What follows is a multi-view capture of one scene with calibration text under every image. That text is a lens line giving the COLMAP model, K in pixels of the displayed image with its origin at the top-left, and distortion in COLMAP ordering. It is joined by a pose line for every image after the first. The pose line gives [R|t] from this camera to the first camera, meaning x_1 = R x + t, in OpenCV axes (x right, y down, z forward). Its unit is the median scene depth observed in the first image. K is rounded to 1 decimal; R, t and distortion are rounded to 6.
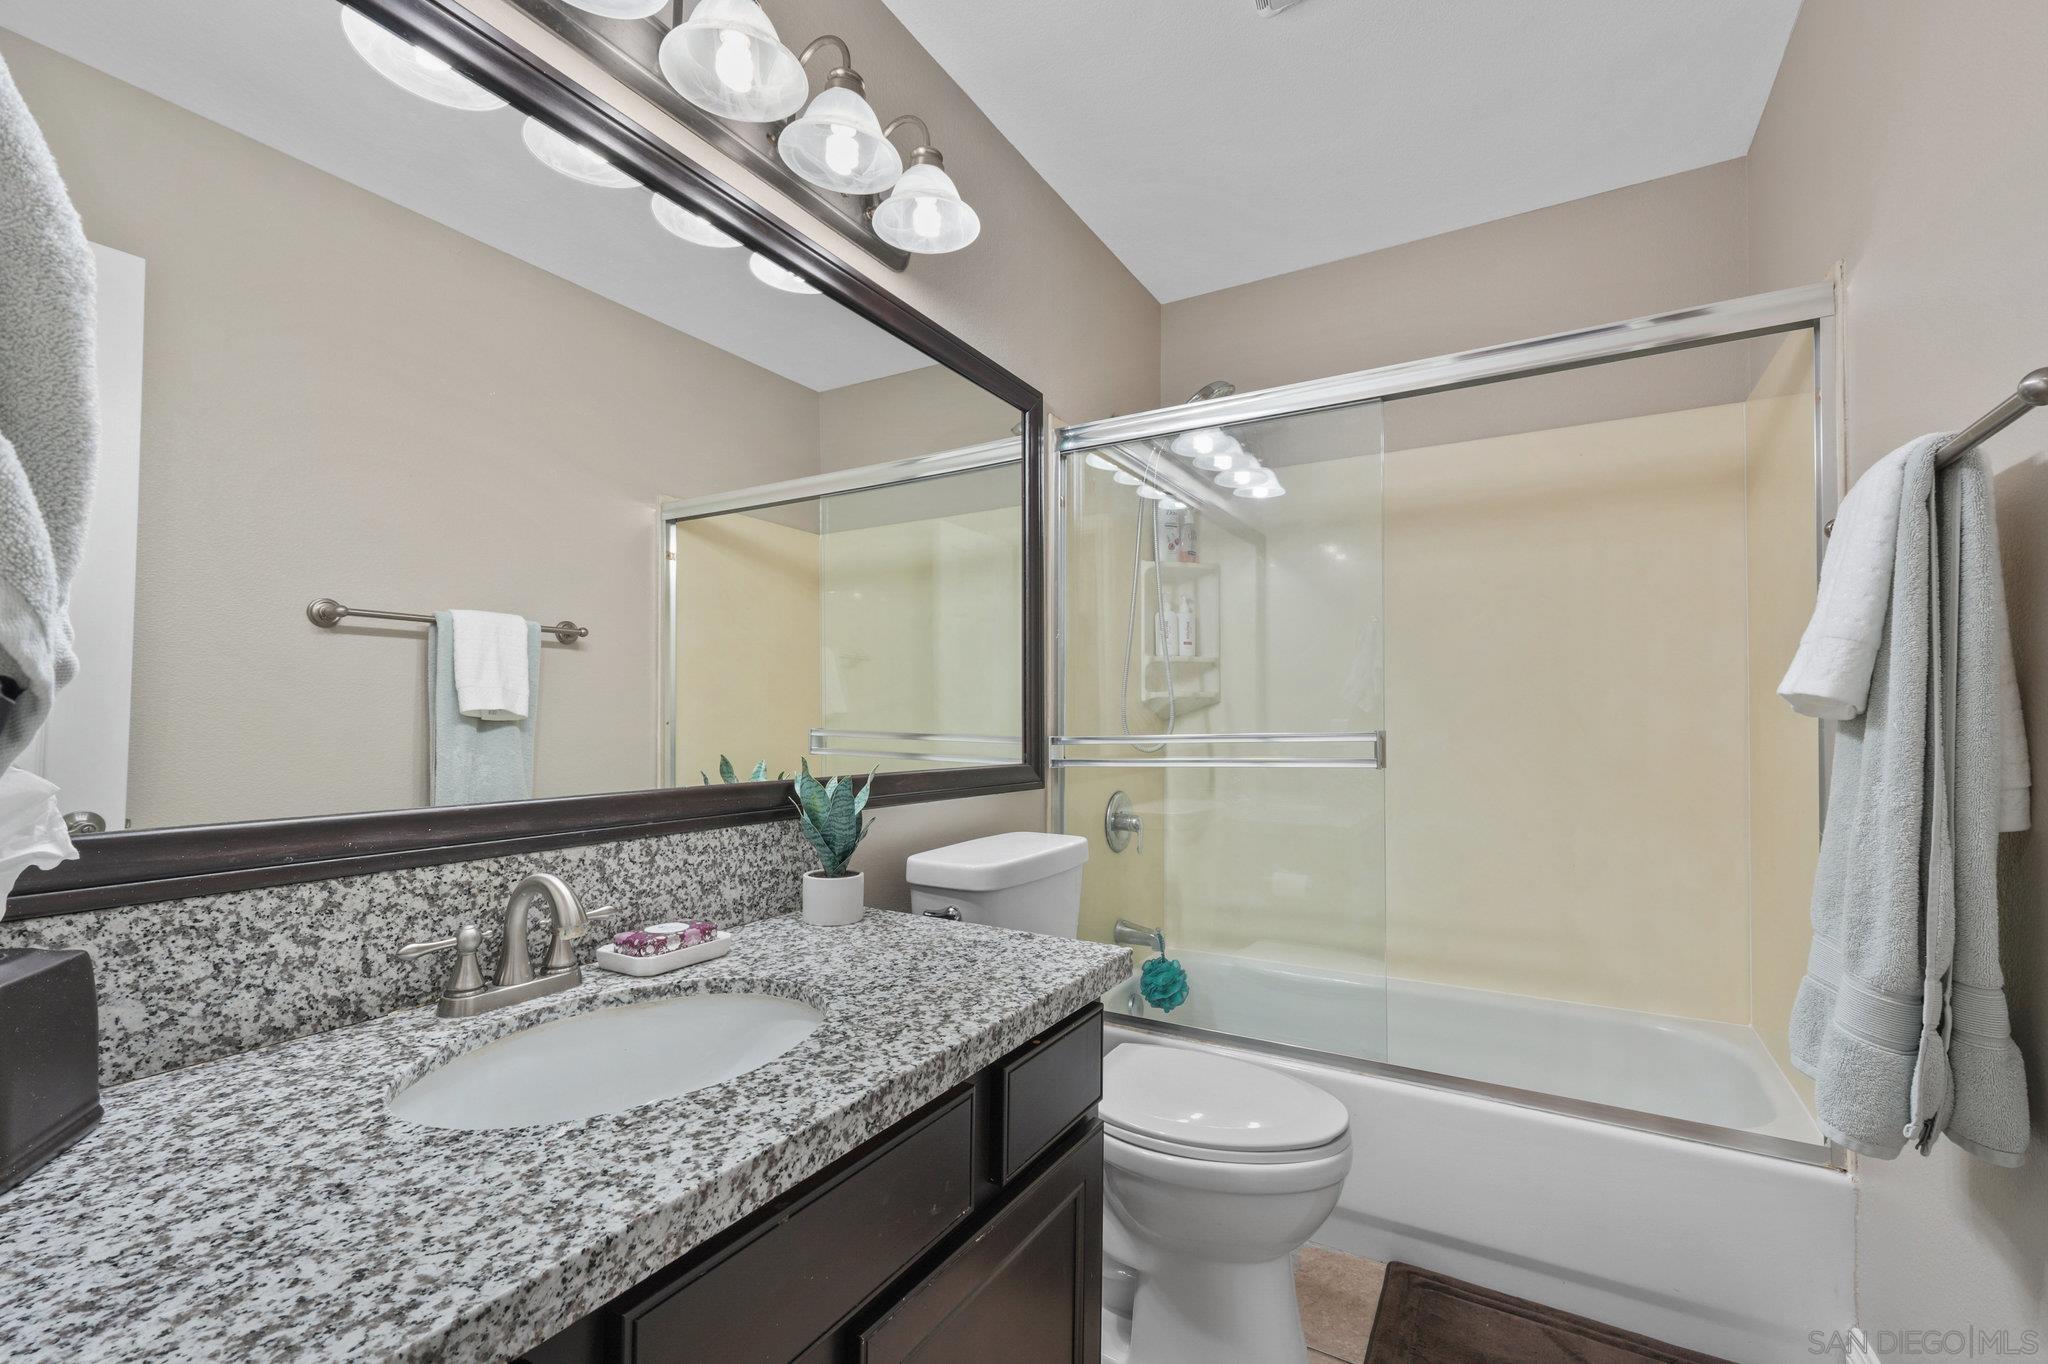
lens RADIAL K [[929.0, 0, 1028.3], [0, 929.0, 690.2], [0, 0, 1]] dist [0.012680, -0.000172]
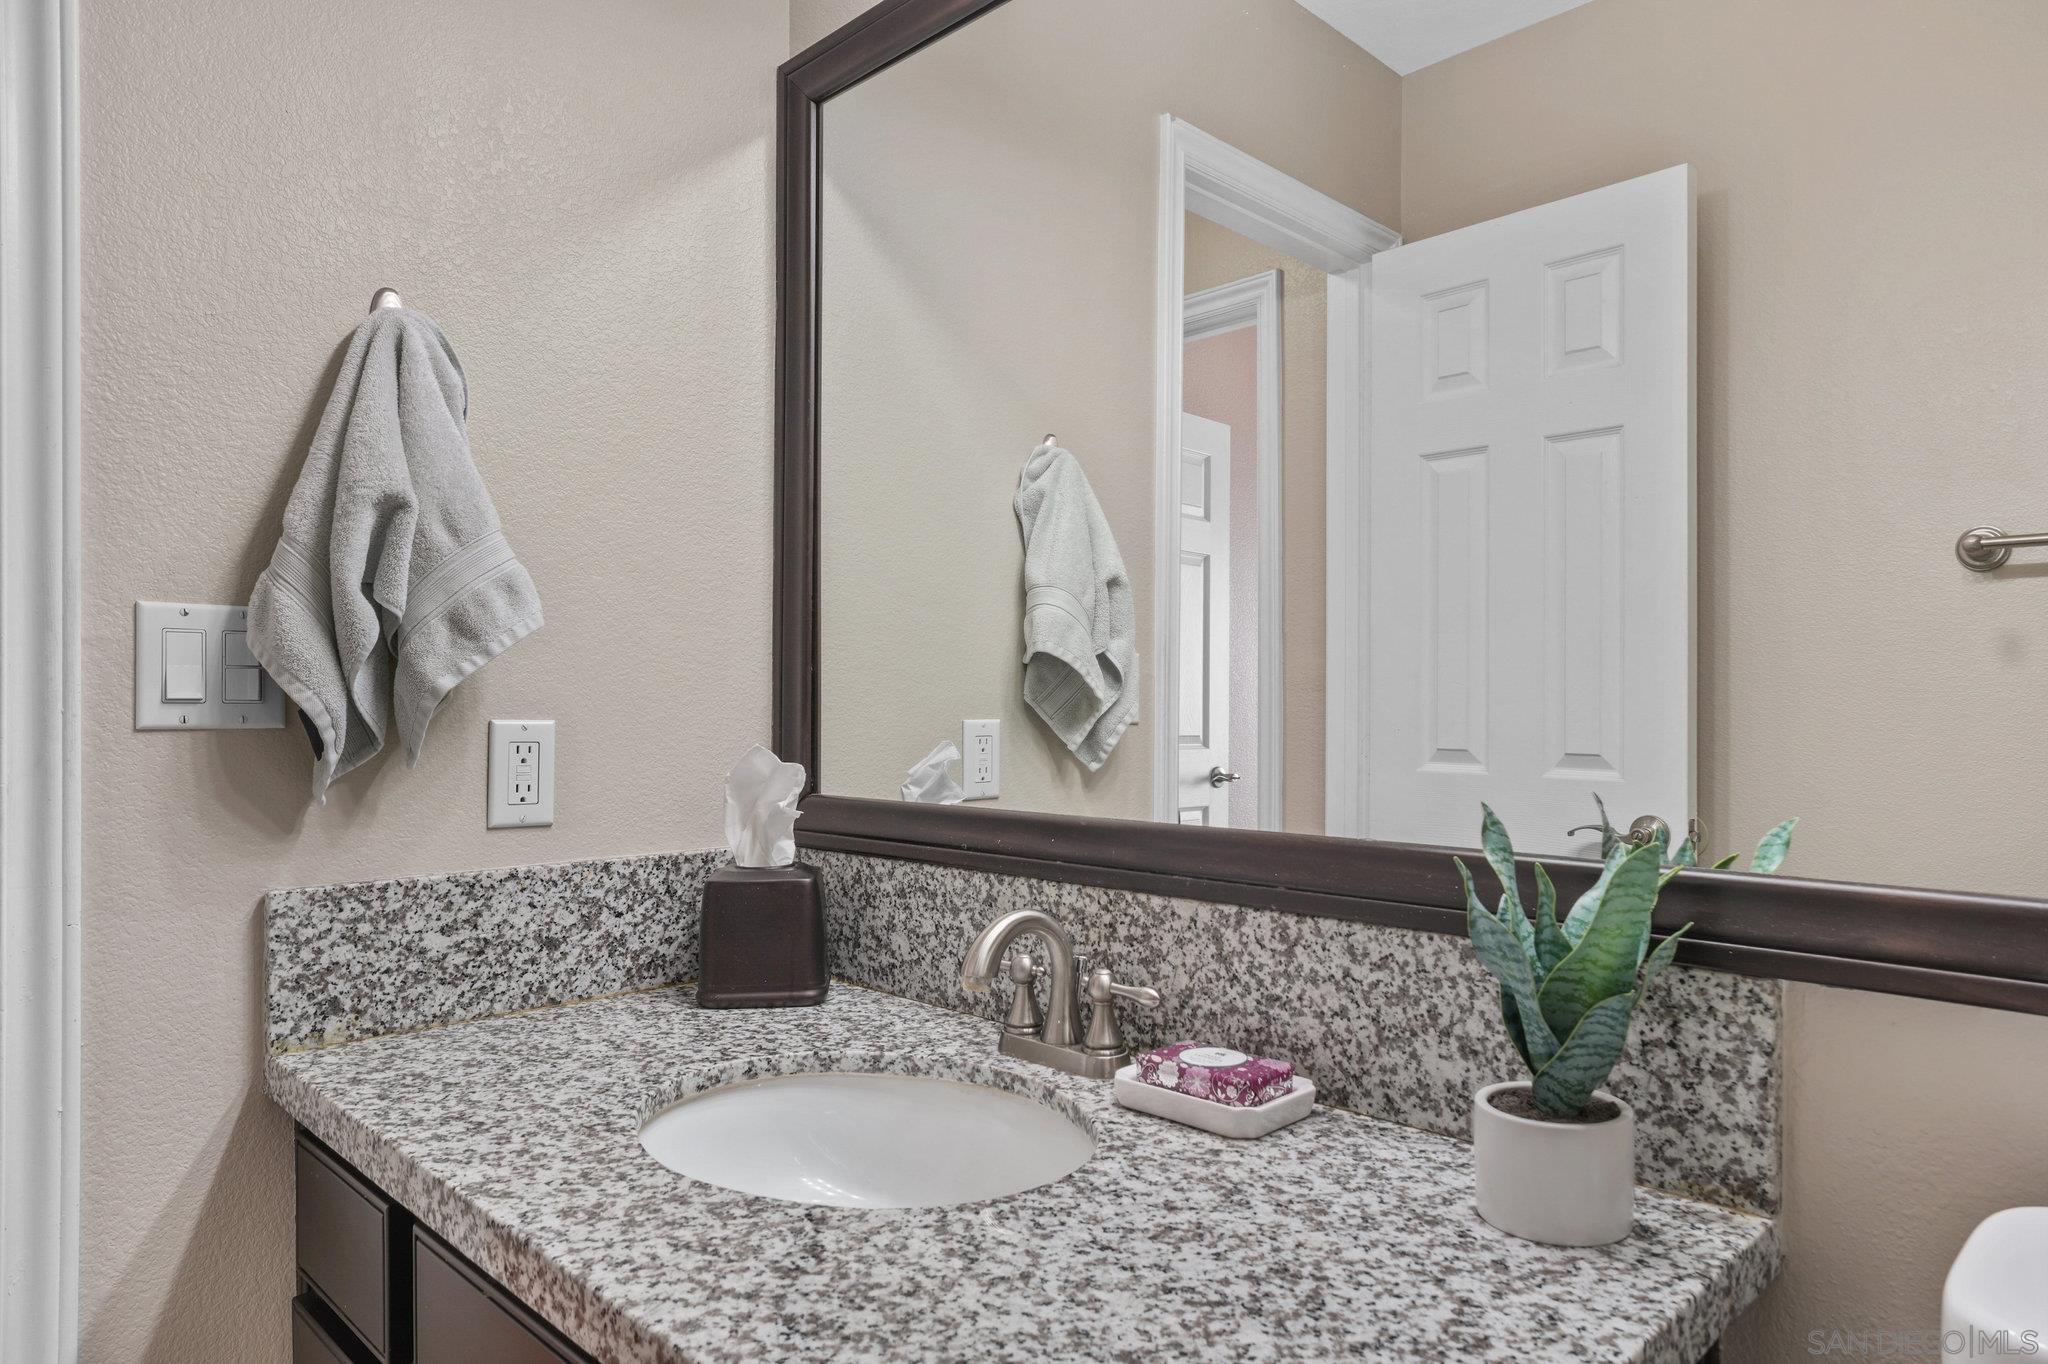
lens RADIAL K [[1258.9, 0, 1024.0], [0, 1258.9, 682.0], [0, 0, 1]] dist [-0.012257, 0.002162]
pose [[-0.267983, -0.023361, -0.963140, 0.531601], [0.028775, 0.999066, -0.032239, 0.035917], [0.962994, -0.036354, -0.267061, 1.302276]]
